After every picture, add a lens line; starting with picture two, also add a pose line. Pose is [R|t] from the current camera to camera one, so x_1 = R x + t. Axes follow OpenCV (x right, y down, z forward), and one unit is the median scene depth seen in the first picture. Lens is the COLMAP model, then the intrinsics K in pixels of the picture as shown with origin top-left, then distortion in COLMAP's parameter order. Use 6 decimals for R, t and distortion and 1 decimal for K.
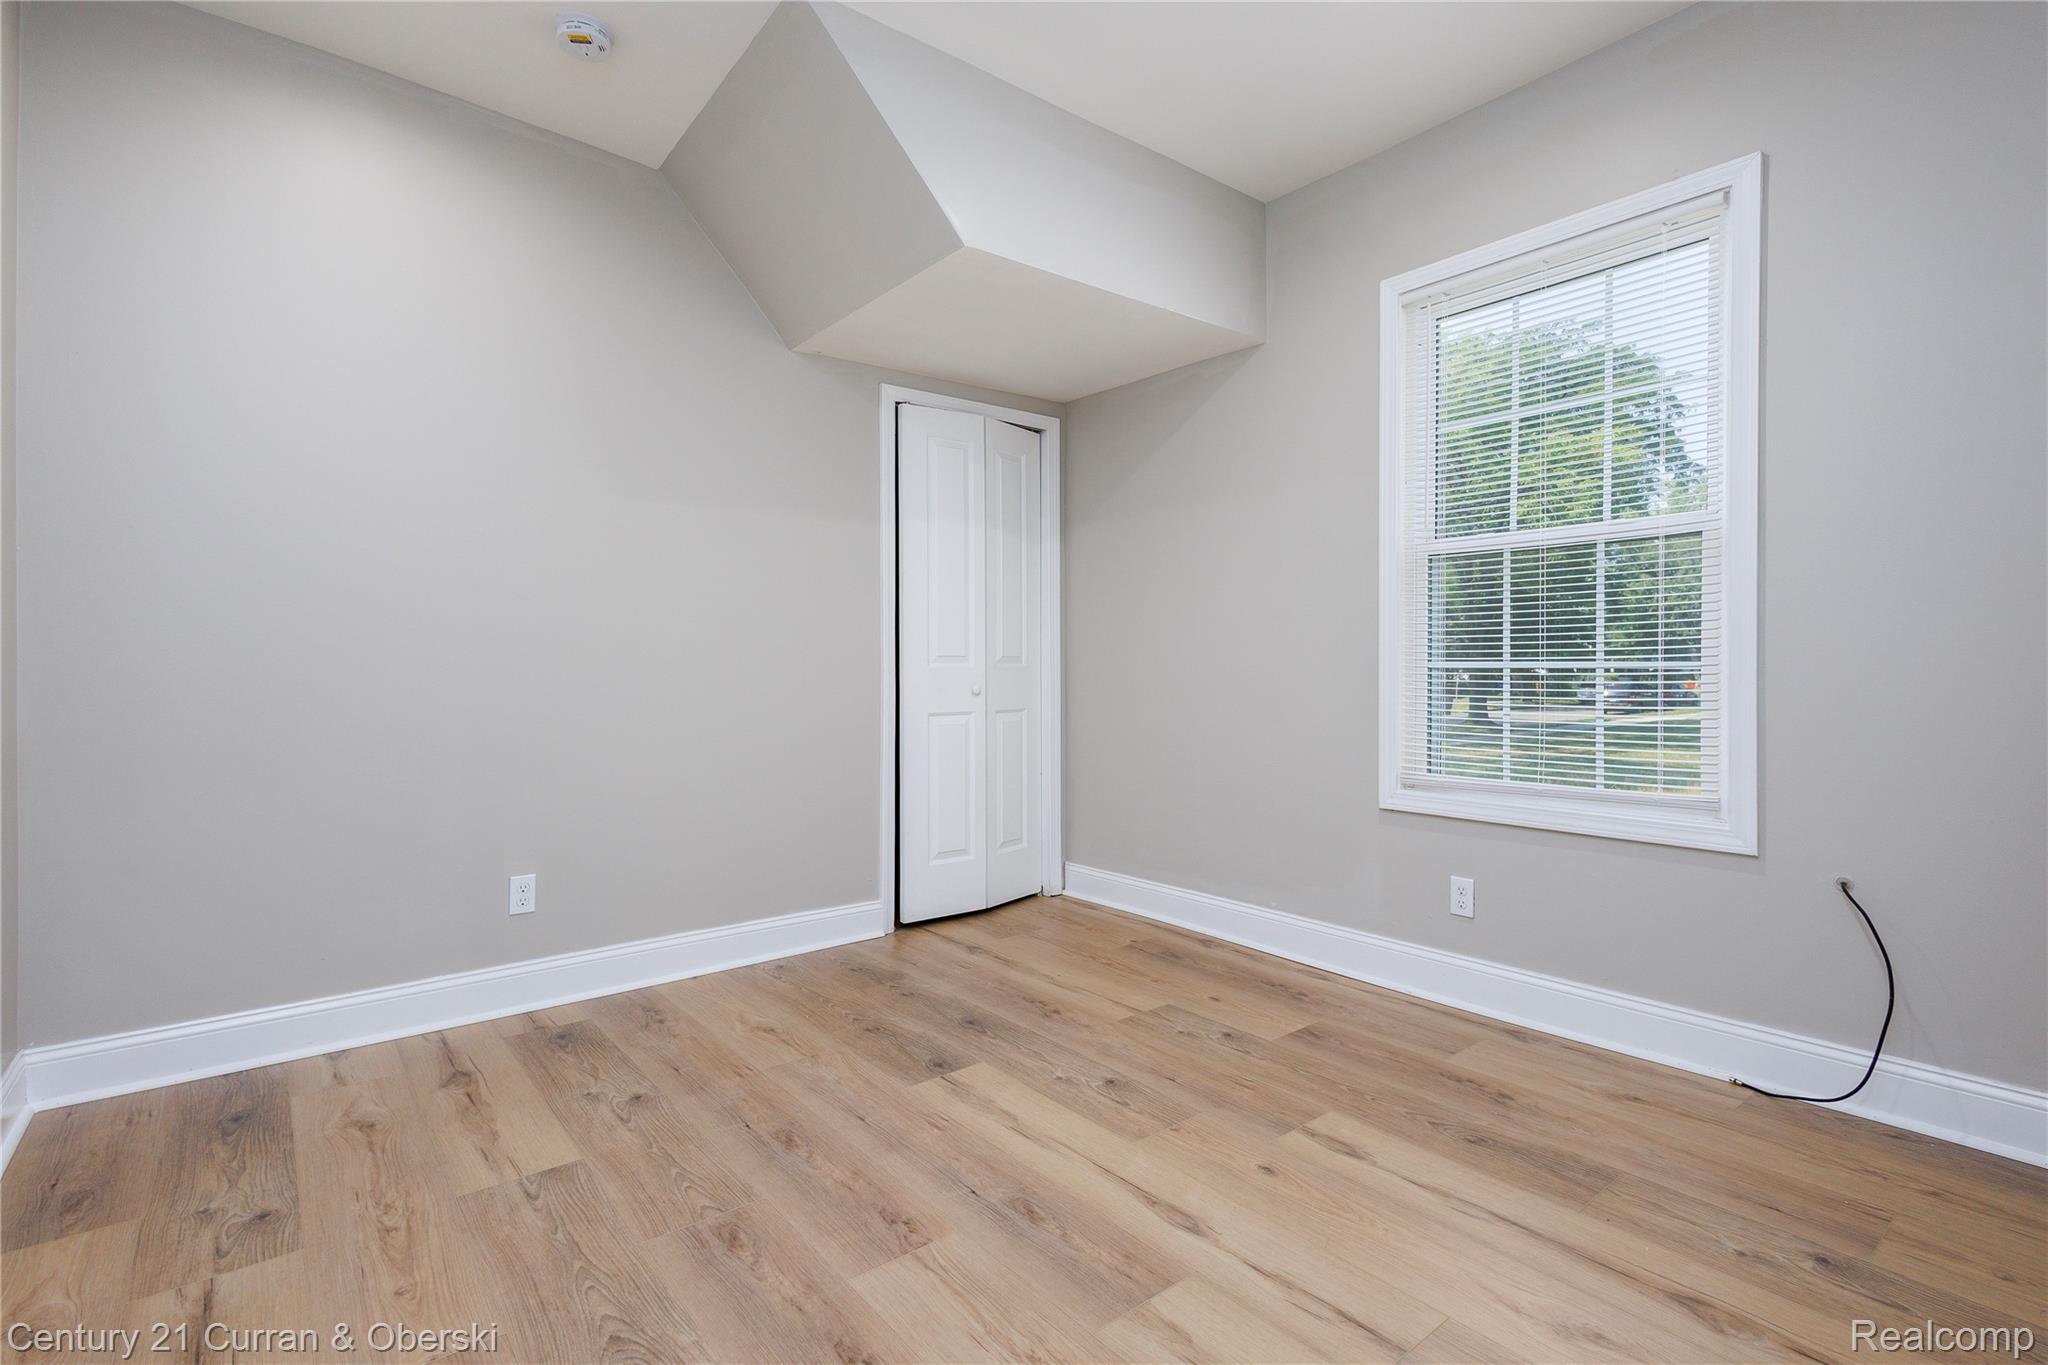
lens RADIAL K [[944.2, 0, 989.2], [0, 944.2, 685.3], [0, 0, 1]] dist [0.004977, -0.000330]
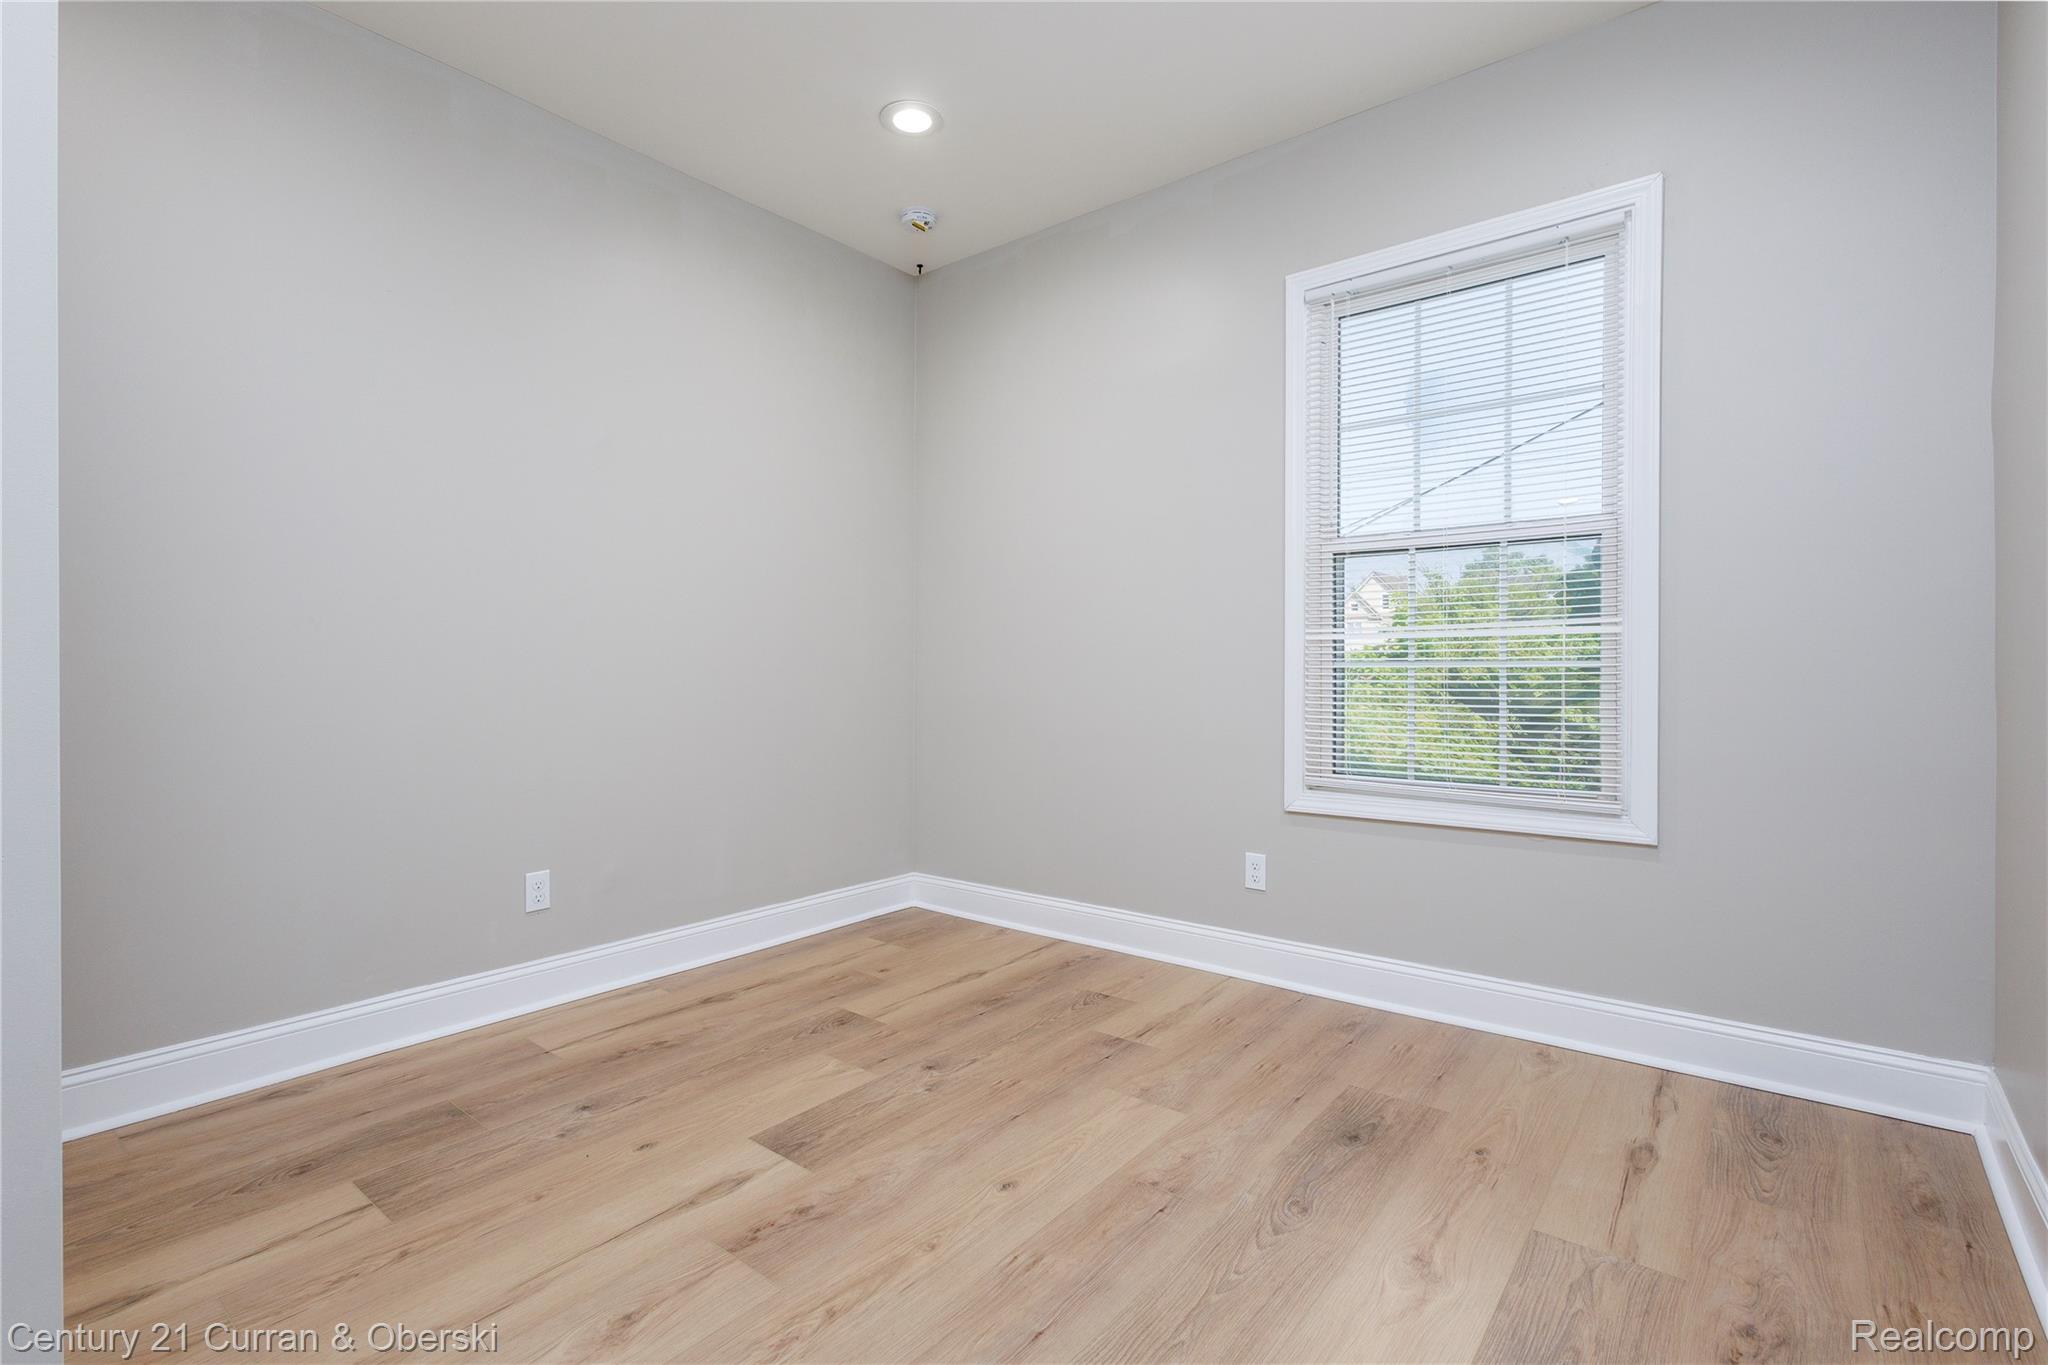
lens RADIAL K [[944.2, 0, 1027.9], [0, 944.2, 687.1], [0, 0, 1]] dist [0.004977, -0.000330]
pose [[0.970357, -0.007702, 0.241554, -0.102119], [0.007866, 0.999969, 0.000288, -0.001946], [-0.241549, 0.001621, 0.970387, 0.130428]]
